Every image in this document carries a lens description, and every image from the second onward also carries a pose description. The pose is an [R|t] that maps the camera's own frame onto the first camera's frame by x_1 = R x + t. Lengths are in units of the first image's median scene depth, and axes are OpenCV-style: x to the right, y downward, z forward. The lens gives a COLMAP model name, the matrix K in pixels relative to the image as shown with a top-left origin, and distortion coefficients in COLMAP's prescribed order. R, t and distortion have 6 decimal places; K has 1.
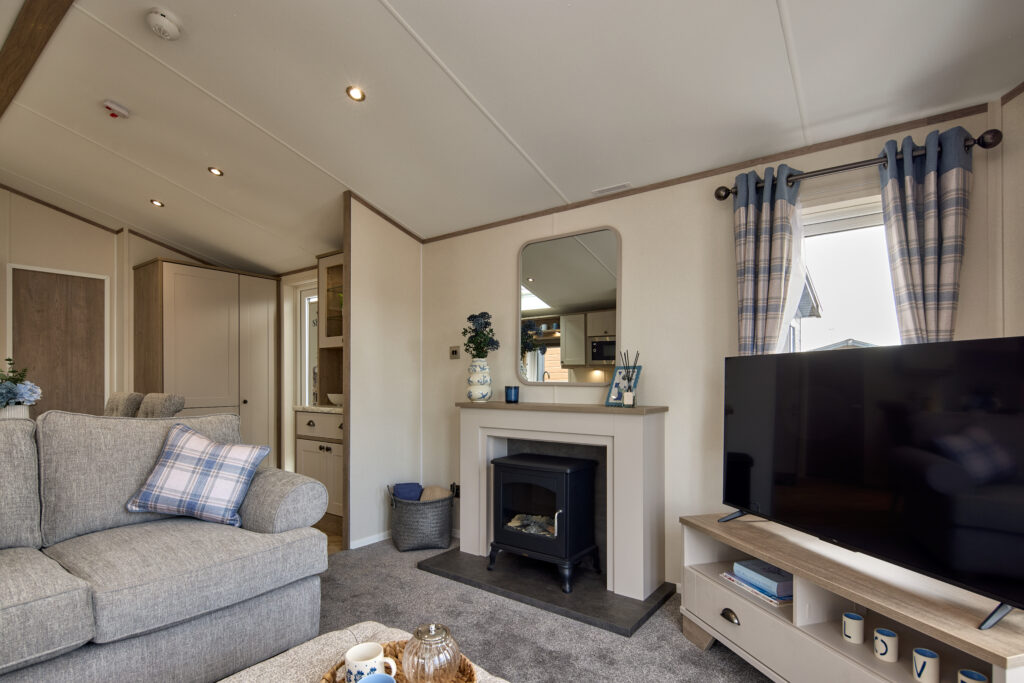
lens RADIAL K [[504.0, 0, 520.5], [0, 504.0, 381.3], [0, 0, 1]] dist [-0.001061, -0.002382]
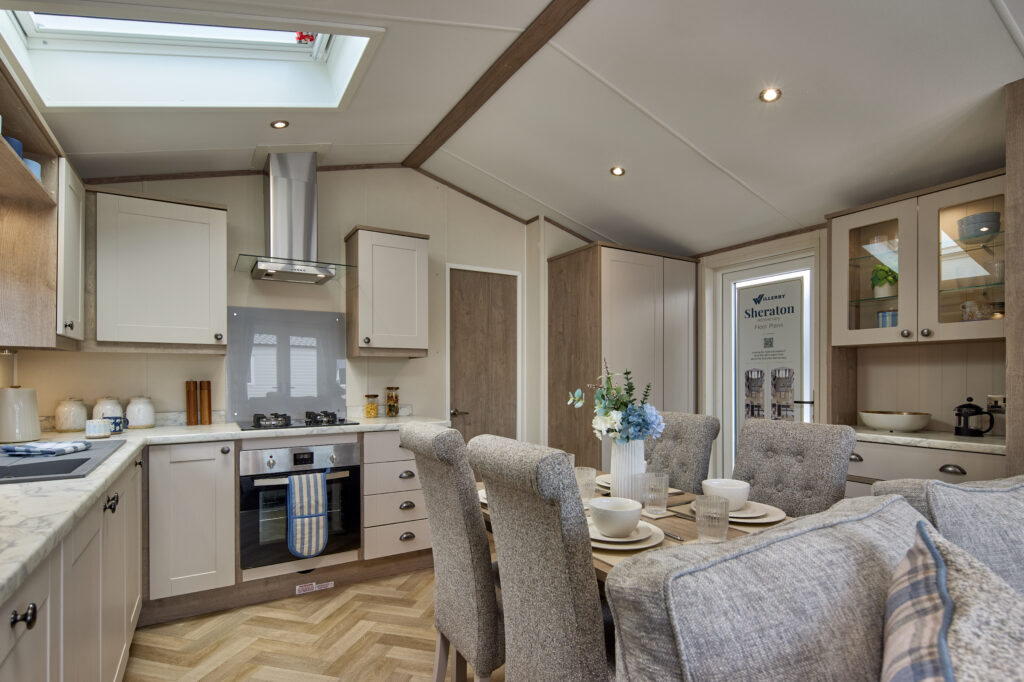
lens RADIAL K [[504.0, 0, 498.2], [0, 504.0, 376.9], [0, 0, 1]] dist [-0.001061, -0.002382]
pose [[0.916511, 0.000215, -0.400010, -0.736953], [-0.000615, 0.999999, -0.000872, -0.029486], [0.400010, 0.001045, 0.916510, 0.233884]]
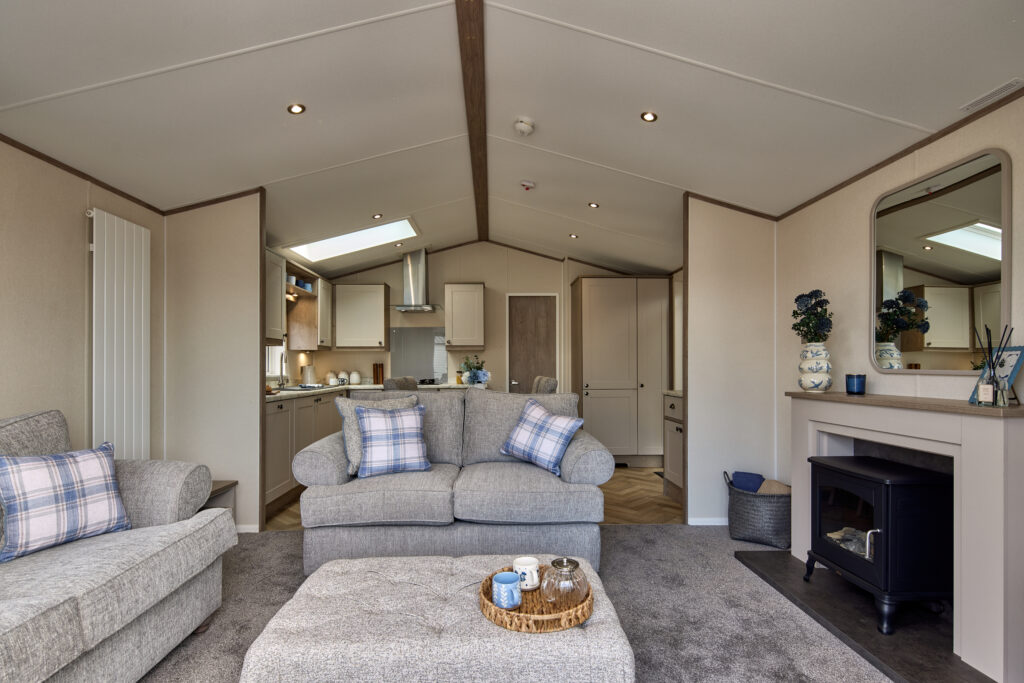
lens RADIAL K [[504.0, 0, 502.5], [0, 504.0, 369.4], [0, 0, 1]] dist [-0.001061, -0.002382]
pose [[0.614391, 0.000291, -0.789001, 0.283117], [0.003163, 0.999991, 0.002832, -0.003007], [0.788995, -0.004236, 0.614385, 0.027547]]
